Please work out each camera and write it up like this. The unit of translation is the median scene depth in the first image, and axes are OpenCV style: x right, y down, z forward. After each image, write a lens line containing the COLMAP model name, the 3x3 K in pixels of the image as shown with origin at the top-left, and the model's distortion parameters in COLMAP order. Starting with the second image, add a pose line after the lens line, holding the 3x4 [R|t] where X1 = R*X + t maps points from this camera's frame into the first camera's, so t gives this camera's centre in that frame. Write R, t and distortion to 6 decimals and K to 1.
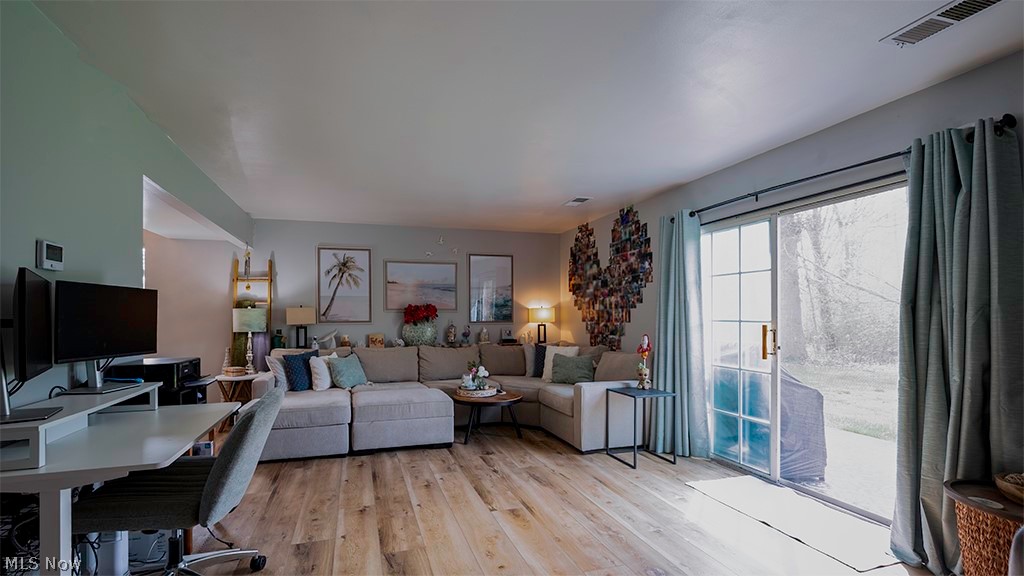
lens RADIAL K [[426.2, 0, 520.5], [0, 426.2, 316.2], [0, 0, 1]] dist [-0.001251, 0.000131]
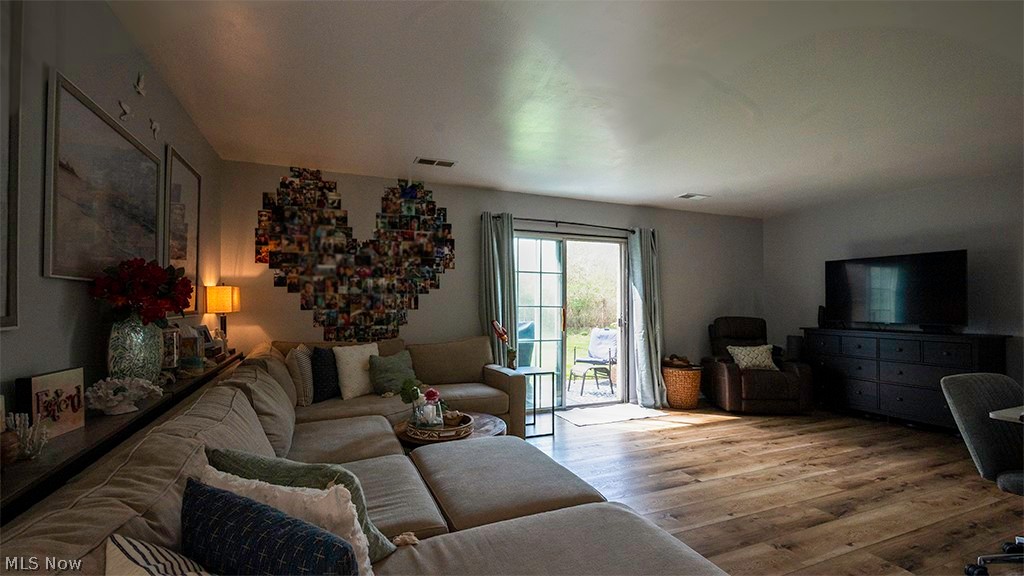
lens RADIAL K [[426.2, 0, 480.6], [0, 426.2, 293.5], [0, 0, 1]] dist [-0.001251, 0.000131]
pose [[0.000906, 0.022797, 0.999740, -0.621377], [-0.004300, 0.999731, -0.022792, 0.001191], [-0.999990, -0.004279, 0.001004, 0.829285]]
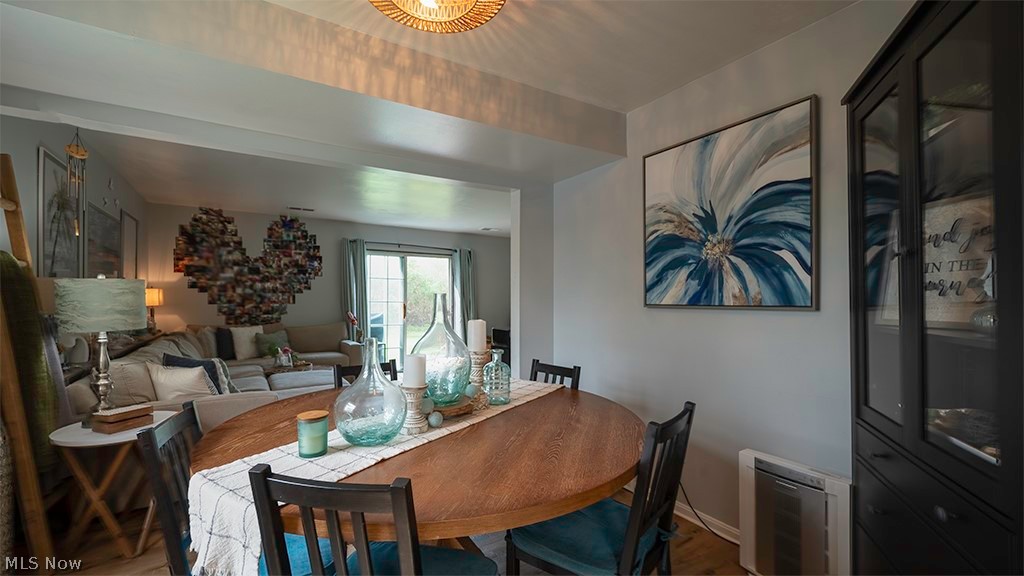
lens RADIAL K [[426.2, 0, 481.6], [0, 426.2, 299.5], [0, 0, 1]] dist [-0.001251, 0.000131]
pose [[-0.155392, -0.000288, 0.987853, -1.106844], [-0.005110, 0.999987, -0.000513, -0.001140], [-0.987840, -0.005128, -0.155391, 0.602284]]
